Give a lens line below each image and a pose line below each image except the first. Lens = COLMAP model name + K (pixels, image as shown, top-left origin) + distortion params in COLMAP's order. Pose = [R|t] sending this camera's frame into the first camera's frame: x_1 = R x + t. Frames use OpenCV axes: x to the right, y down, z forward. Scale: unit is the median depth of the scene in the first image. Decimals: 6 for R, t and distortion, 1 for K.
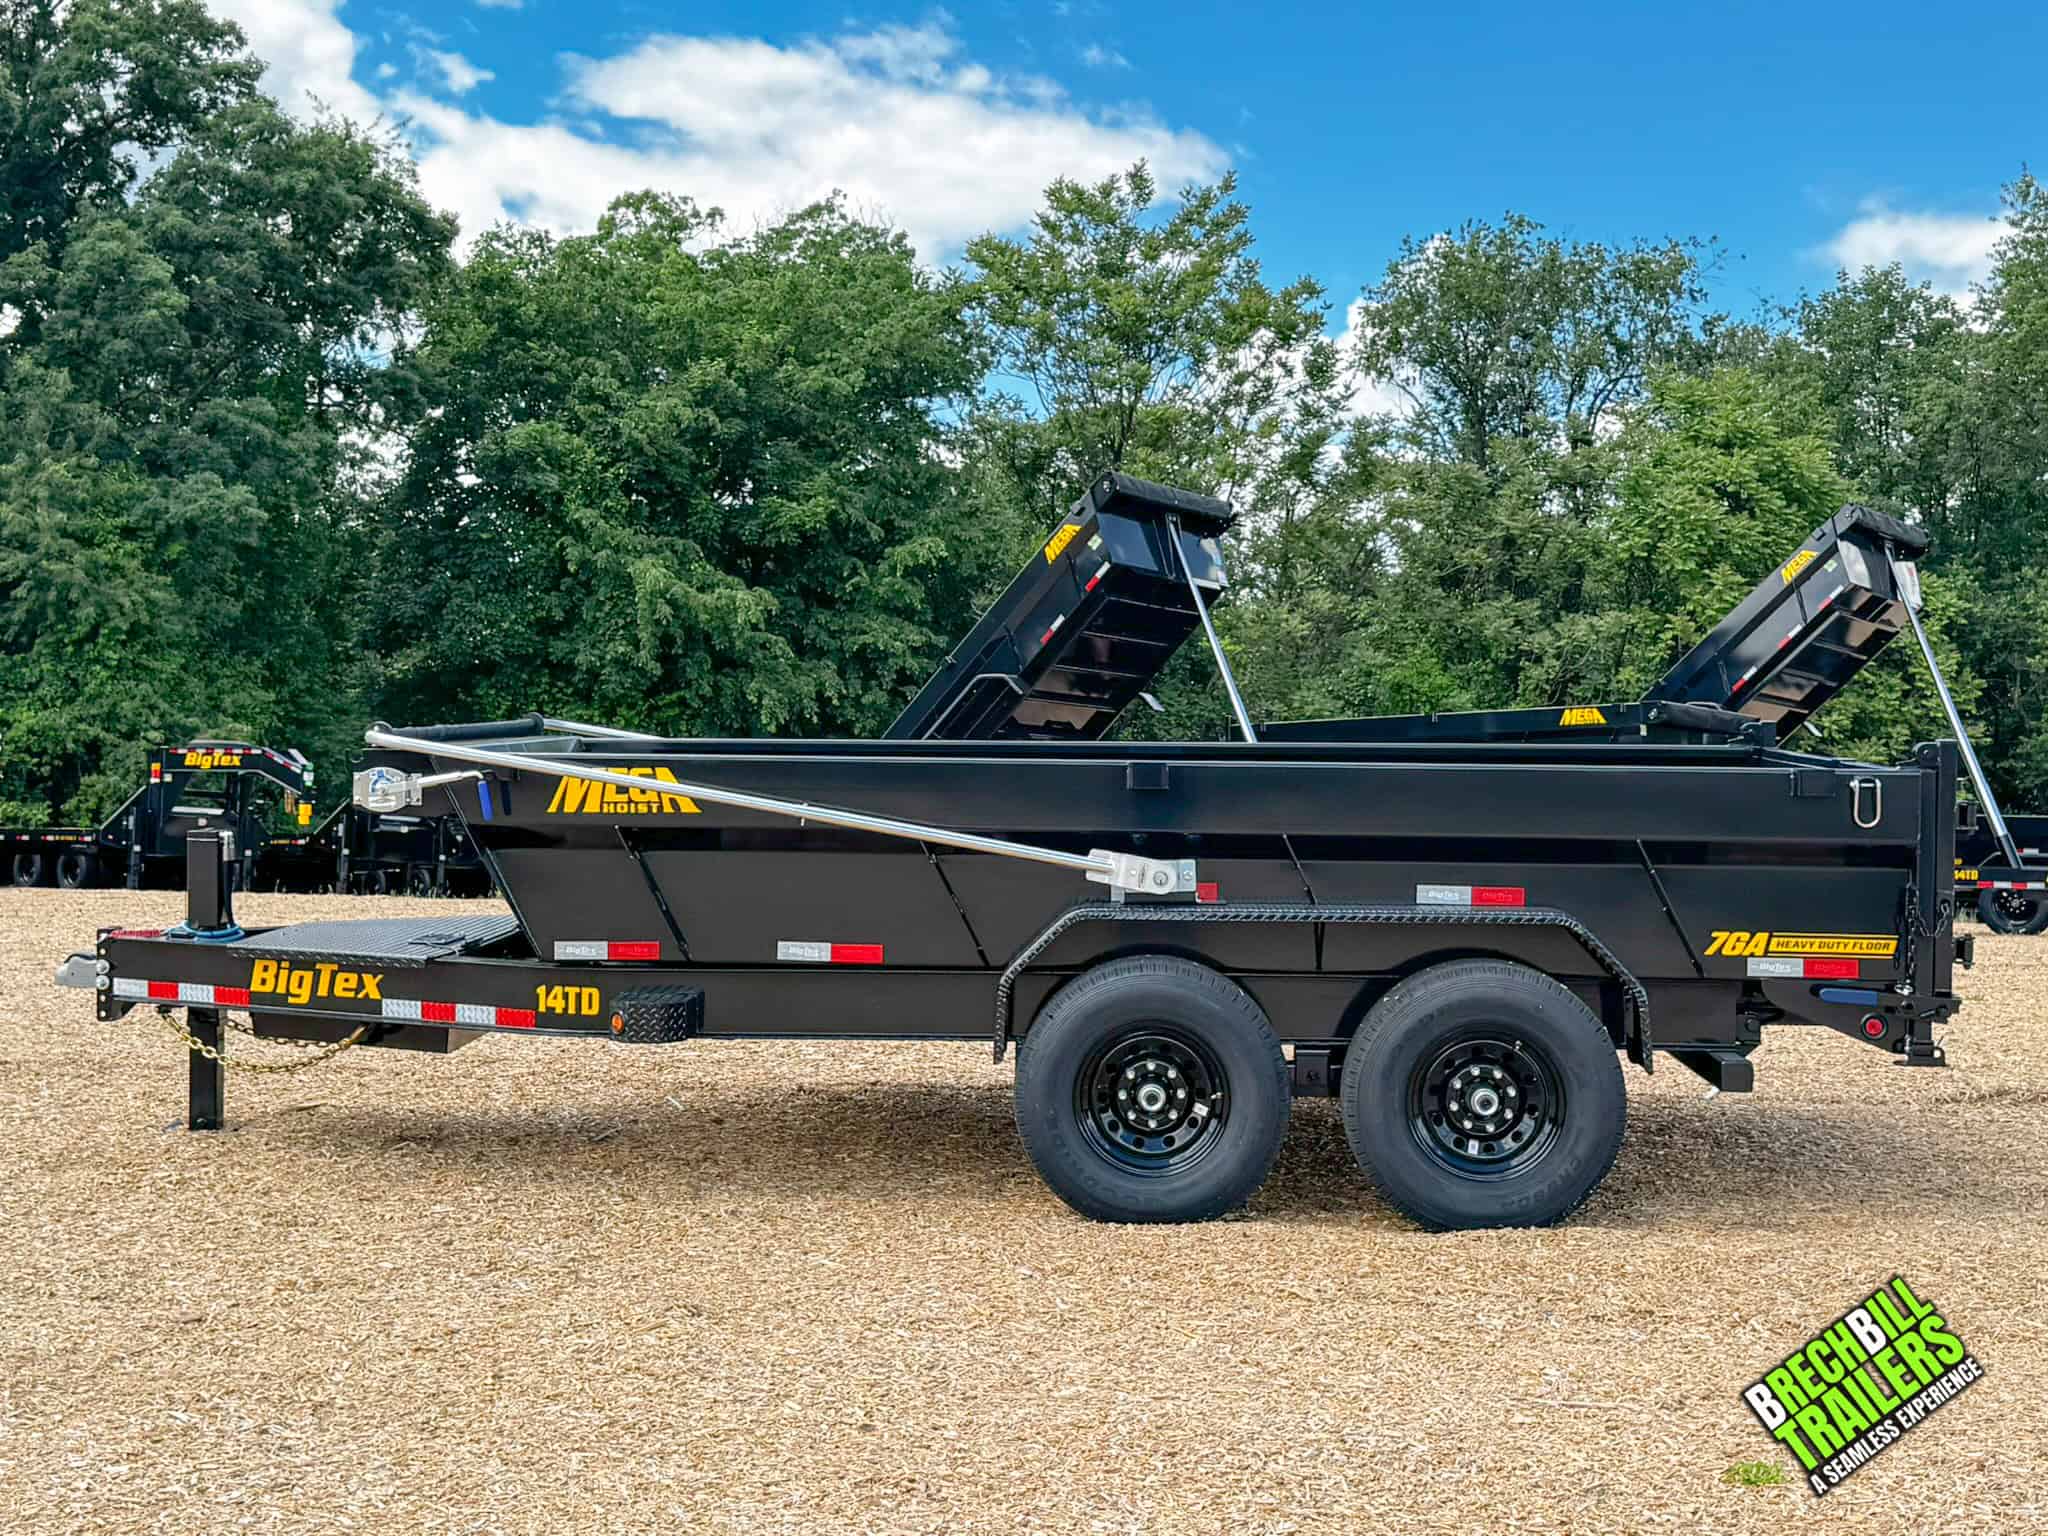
lens RADIAL K [[2812.7, 0, 1028.2], [0, 2812.7, 778.8], [0, 0, 1]] dist [0.105204, 0.000000]
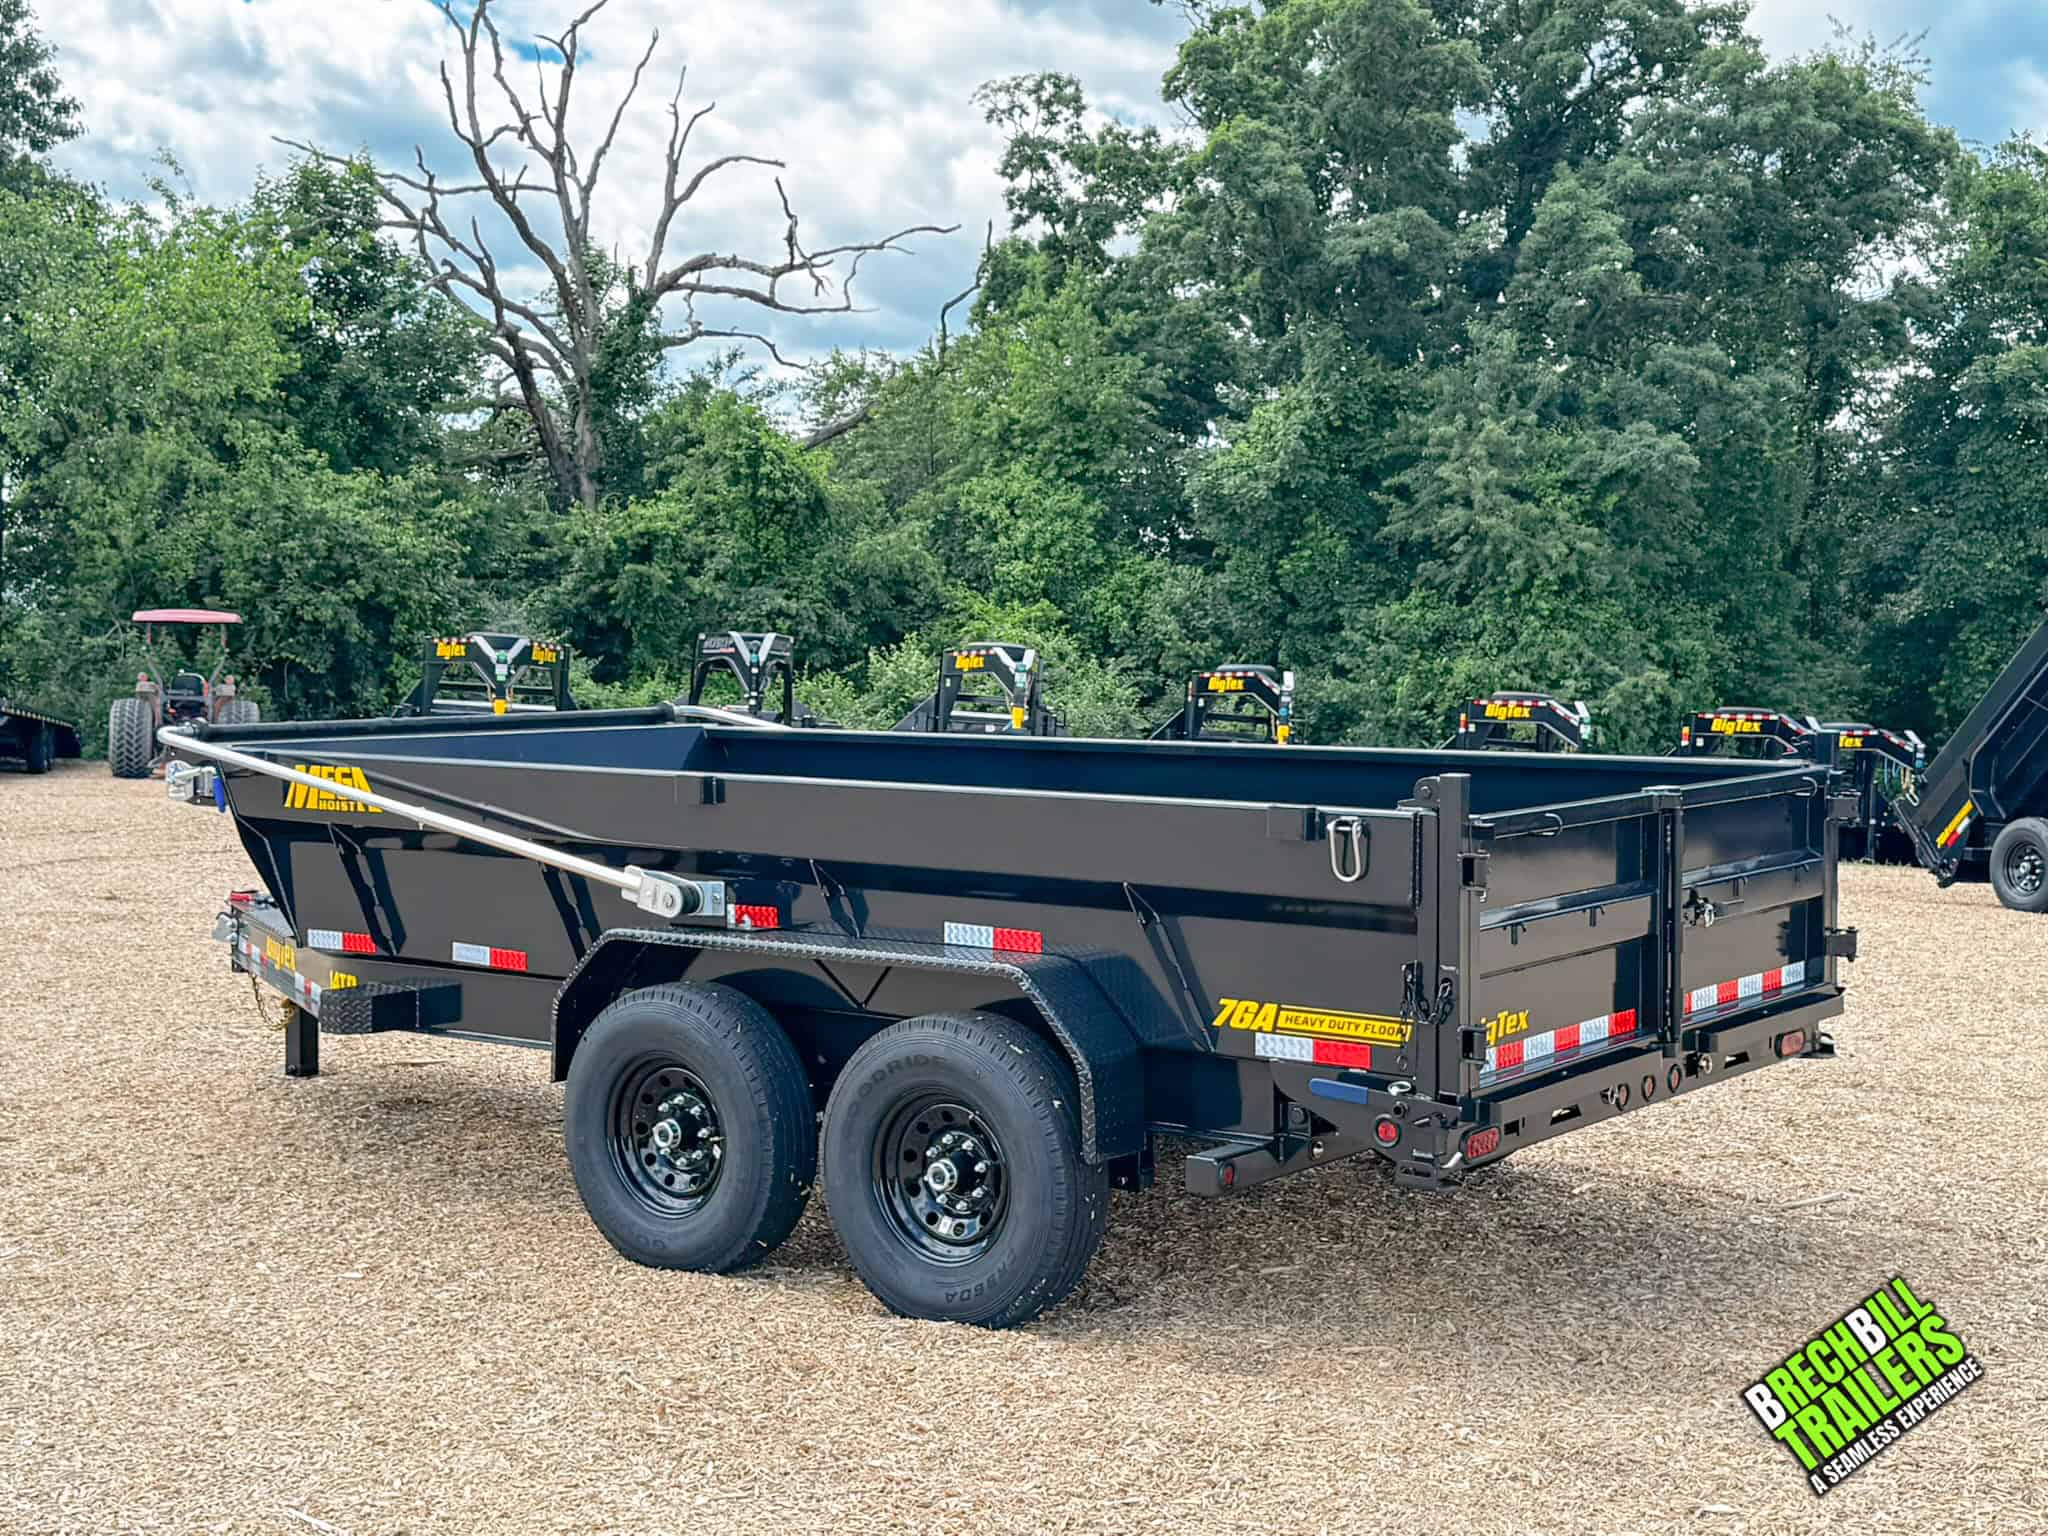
lens RADIAL K [[2812.7, 0, 1025.1], [0, 2812.7, 765.5], [0, 0, 1]] dist [0.105204, 0.000000]
pose [[0.814242, 0.024273, -0.580018, 0.120774], [-0.013845, 0.999653, 0.022398, -0.005615], [0.580361, -0.010207, 0.814295, 0.054344]]
